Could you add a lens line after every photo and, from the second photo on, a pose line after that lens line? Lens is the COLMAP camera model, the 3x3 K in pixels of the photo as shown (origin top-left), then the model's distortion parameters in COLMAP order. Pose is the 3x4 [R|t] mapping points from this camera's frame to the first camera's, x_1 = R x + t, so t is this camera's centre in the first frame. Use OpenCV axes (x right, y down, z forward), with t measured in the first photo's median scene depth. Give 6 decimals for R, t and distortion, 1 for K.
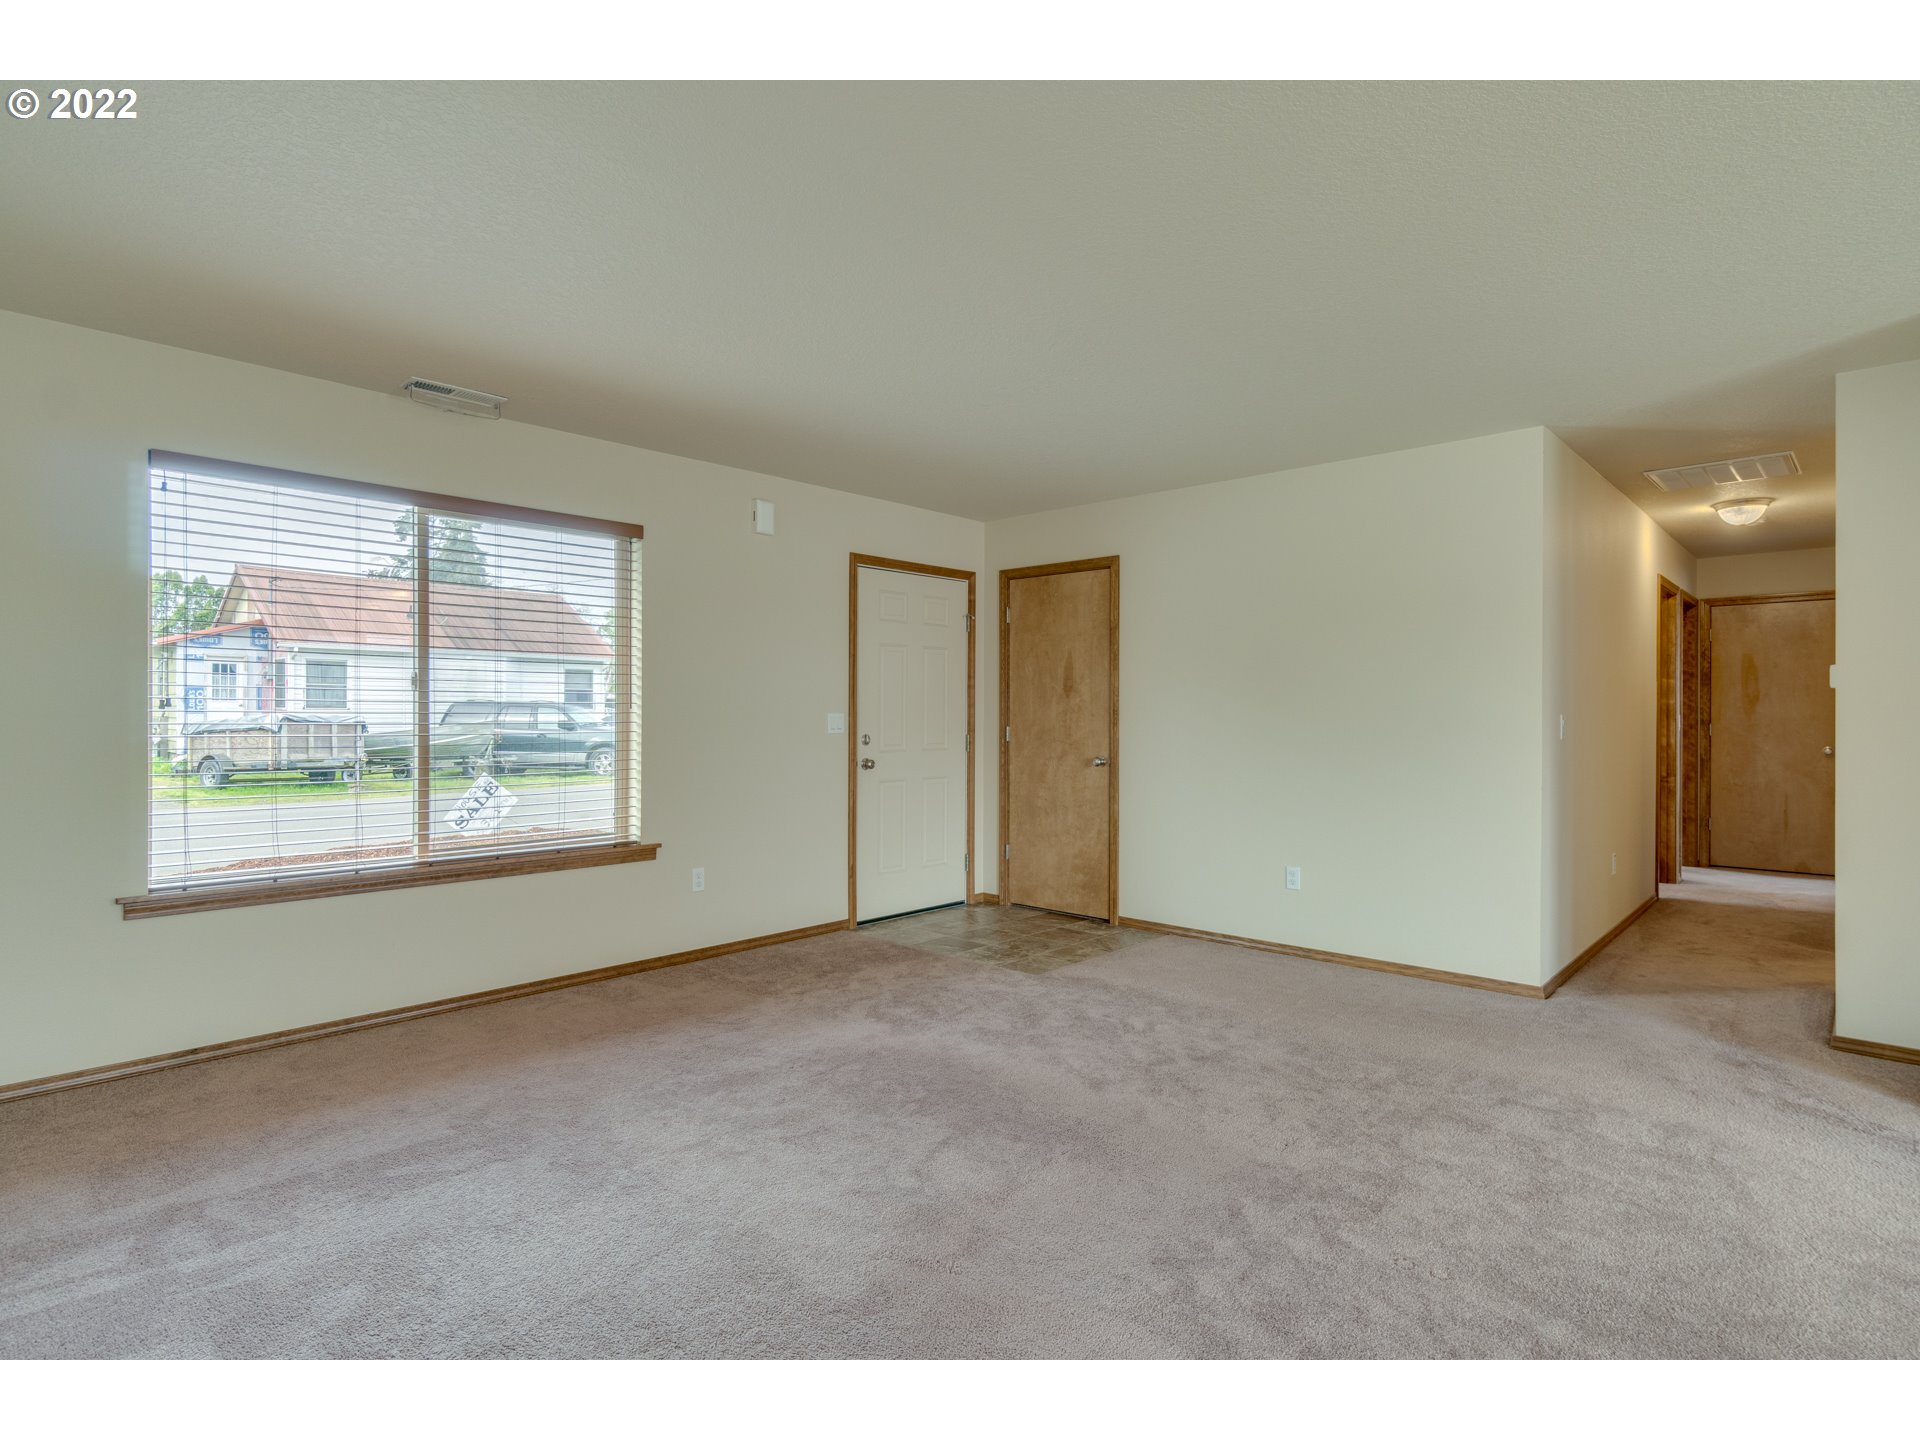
lens RADIAL K [[988.3, 0, 958.6], [0, 988.3, 722.2], [0, 0, 1]] dist [-0.006102, 0.002218]
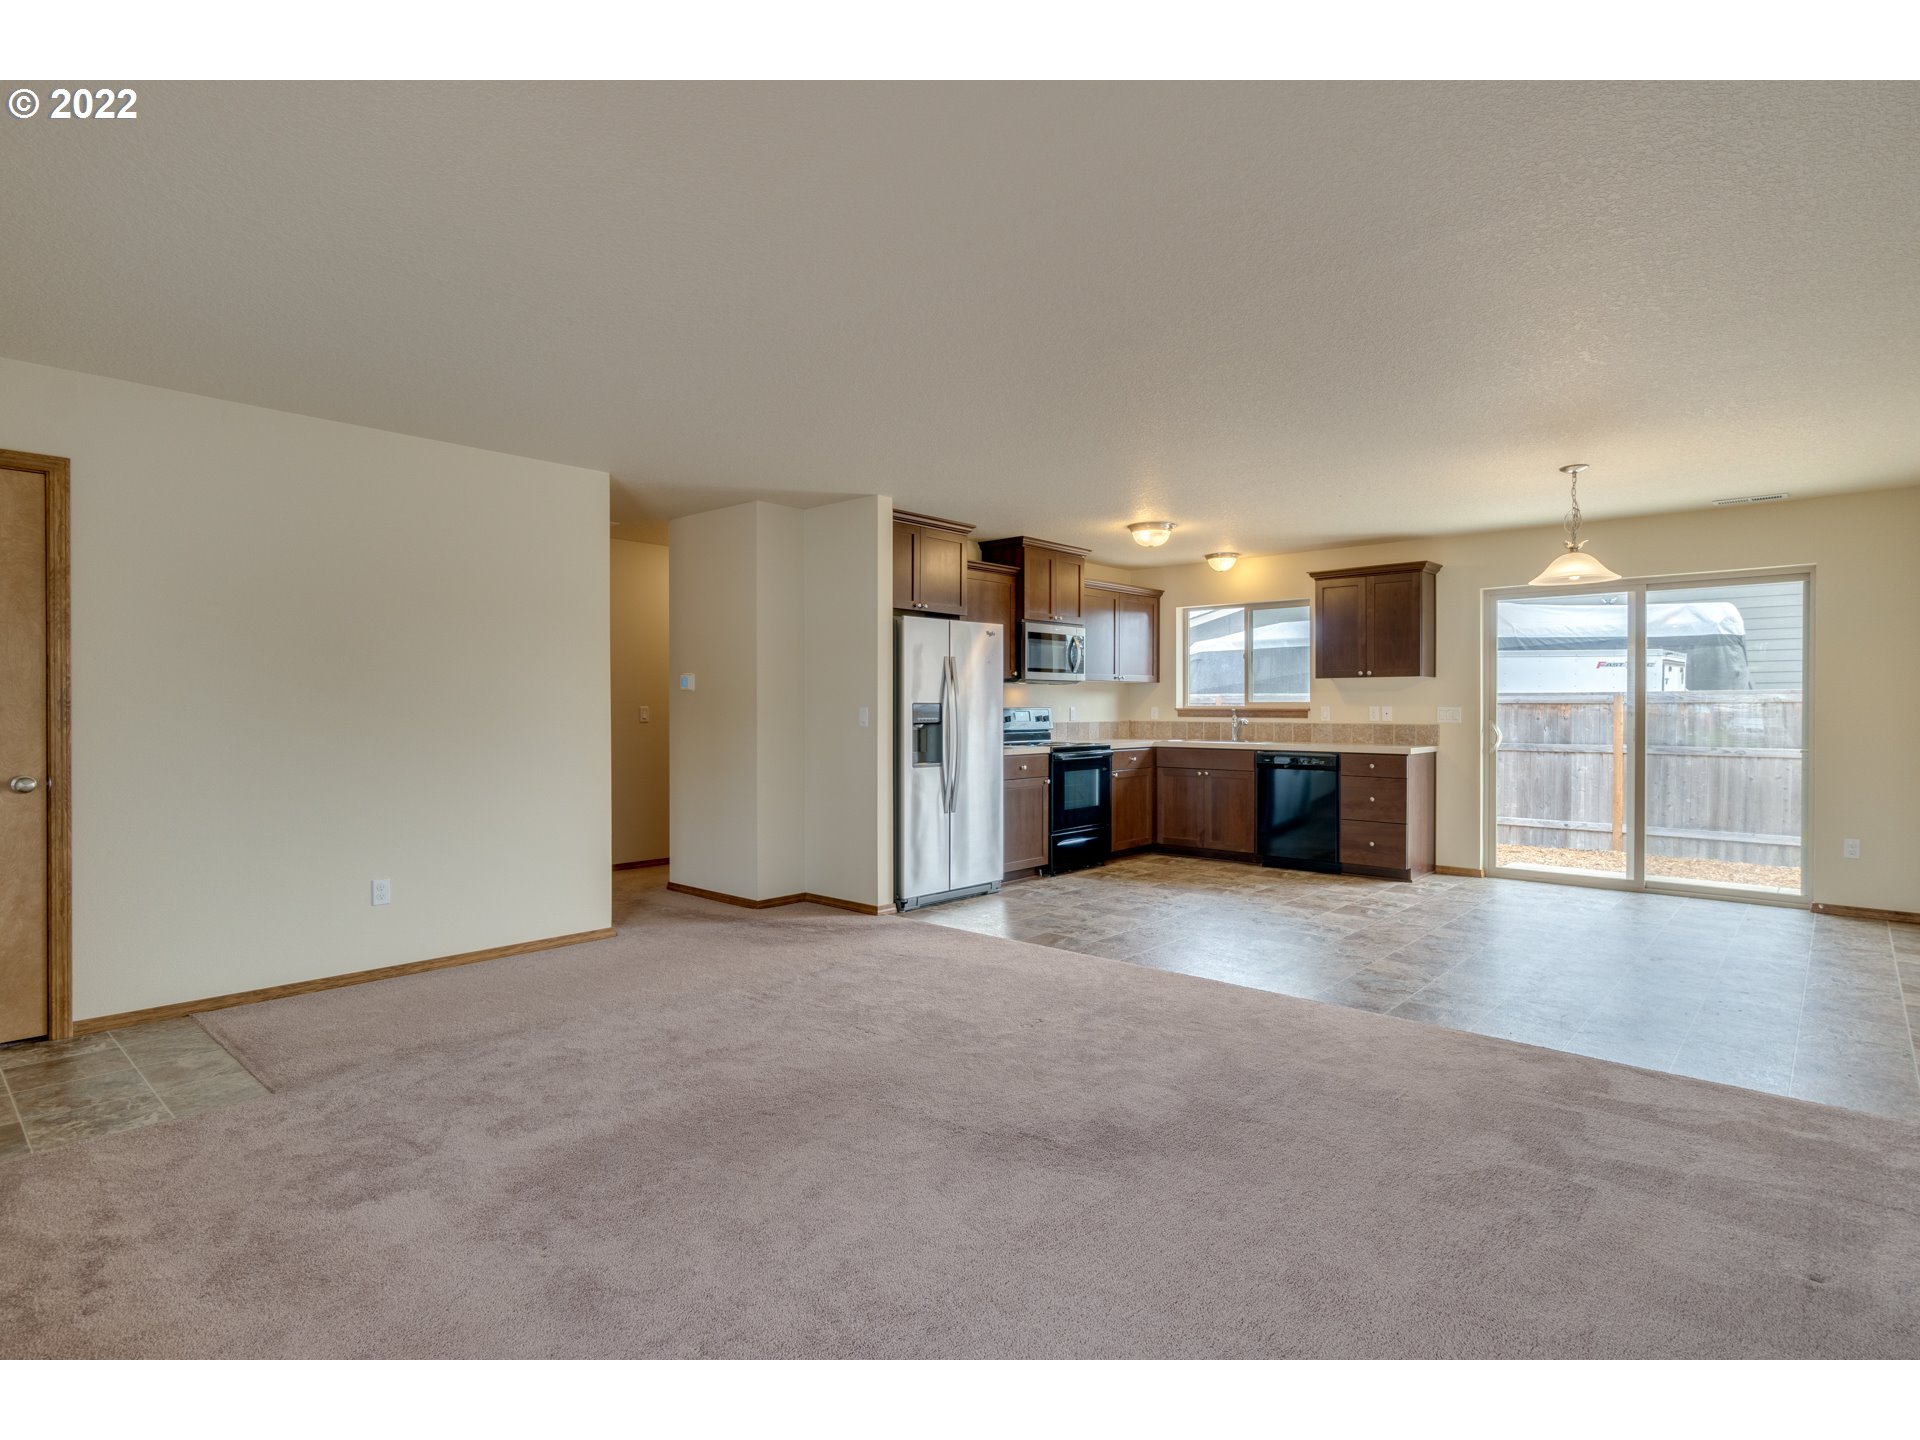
lens RADIAL K [[988.3, 0, 947.8], [0, 988.3, 716.0], [0, 0, 1]] dist [-0.006102, 0.002218]
pose [[-0.006000, -0.012722, 0.999901, -0.656993], [0.009295, 0.999875, 0.012778, -0.007903], [-0.999939, 0.009370, -0.005881, 0.594606]]
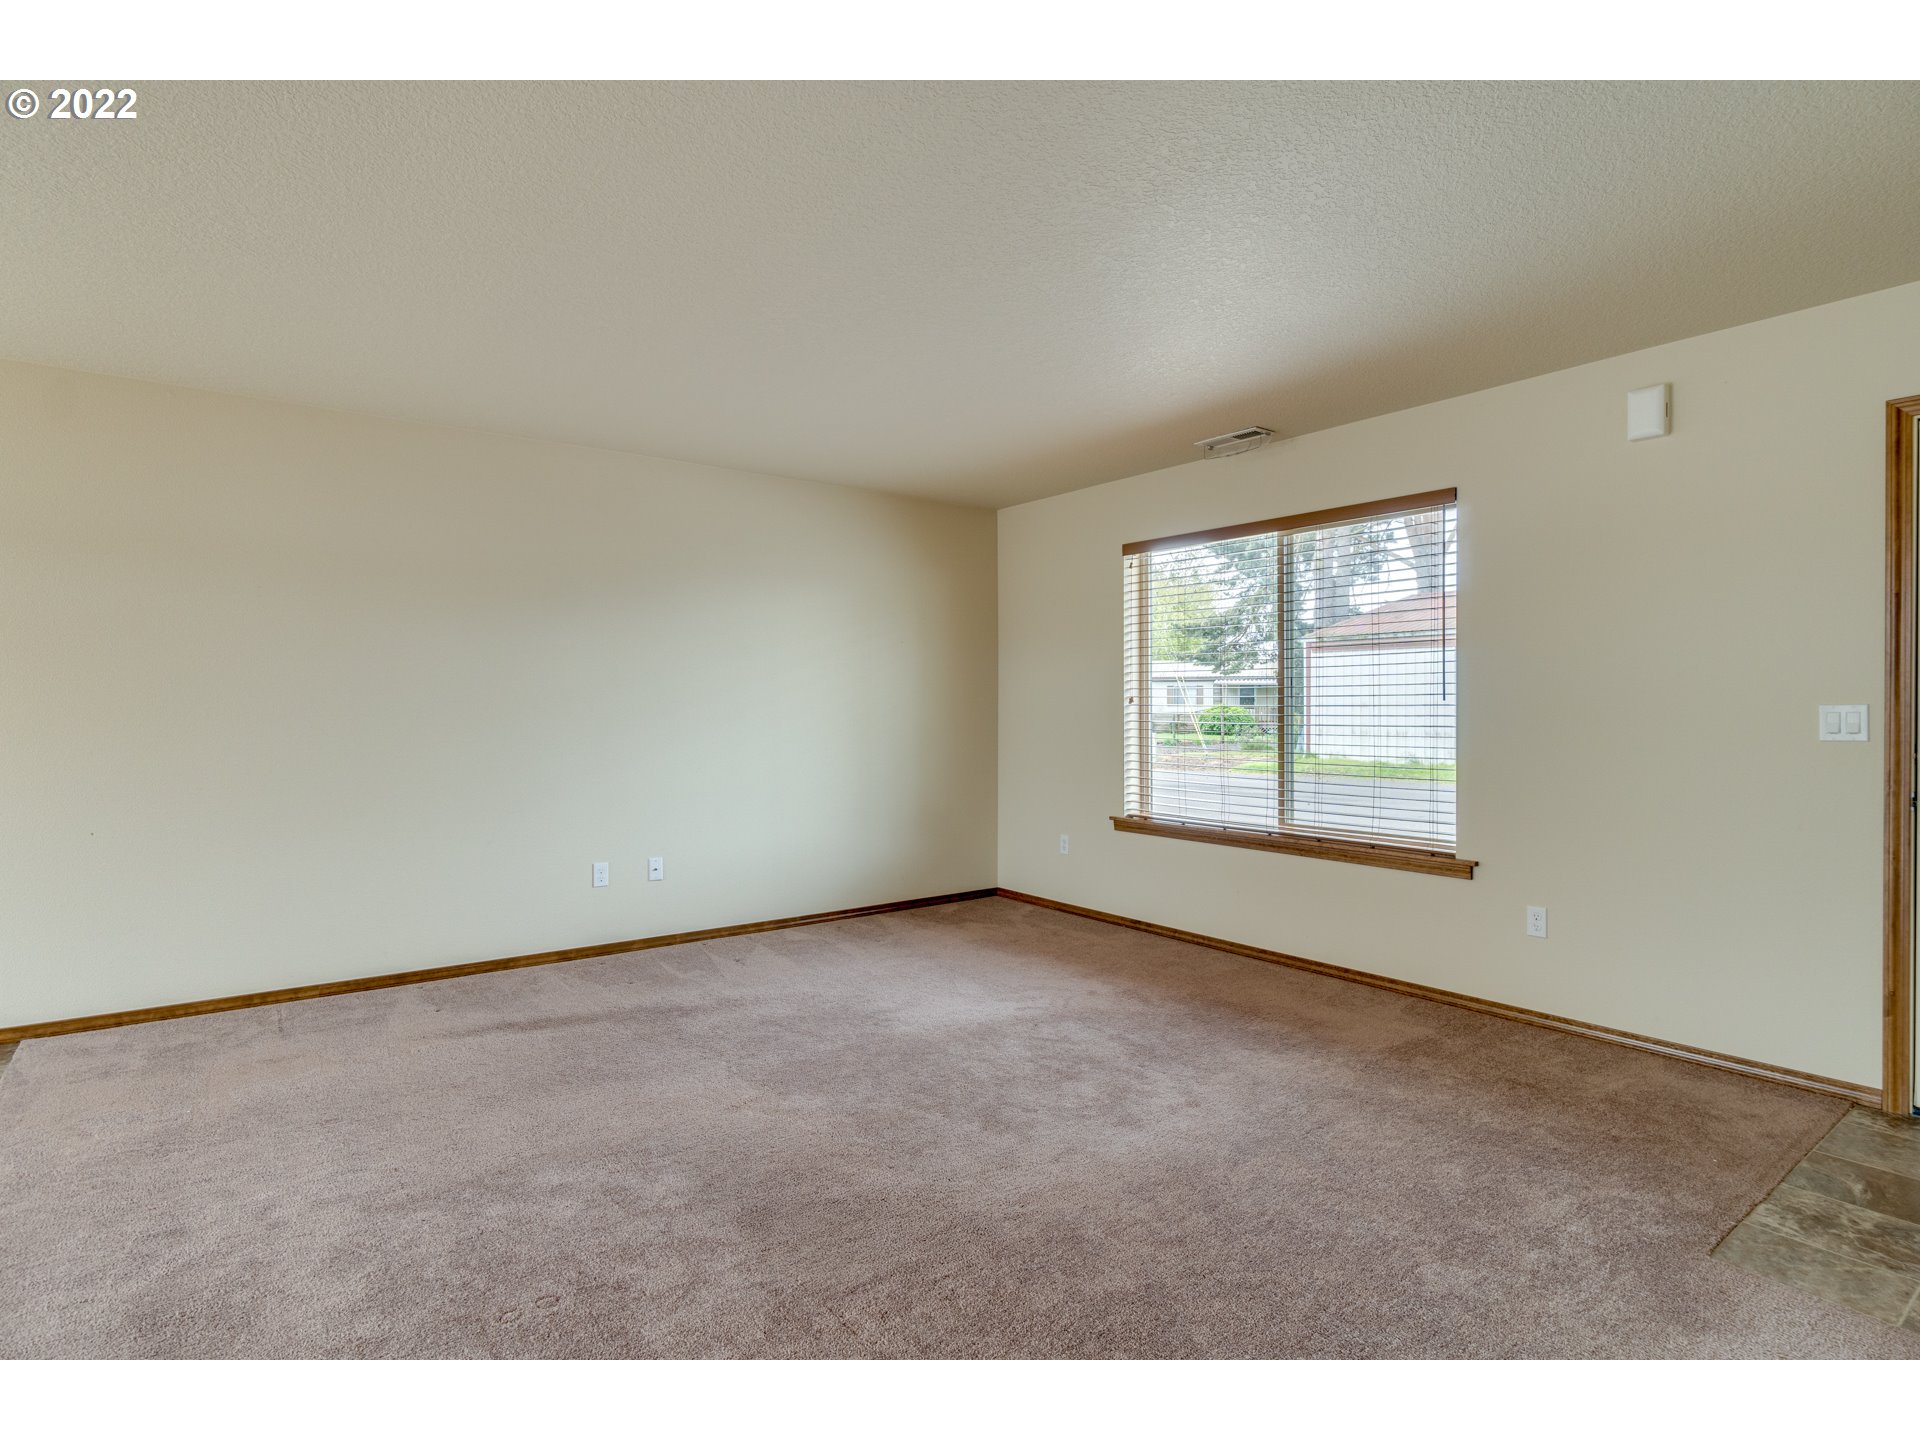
lens RADIAL K [[988.3, 0, 949.5], [0, 988.3, 713.6], [0, 0, 1]] dist [-0.006102, 0.002218]
pose [[-0.176978, 0.005618, -0.984199, 0.668505], [-0.009893, 0.999923, 0.007486, -0.004724], [0.984165, 0.011061, -0.176909, 0.796159]]
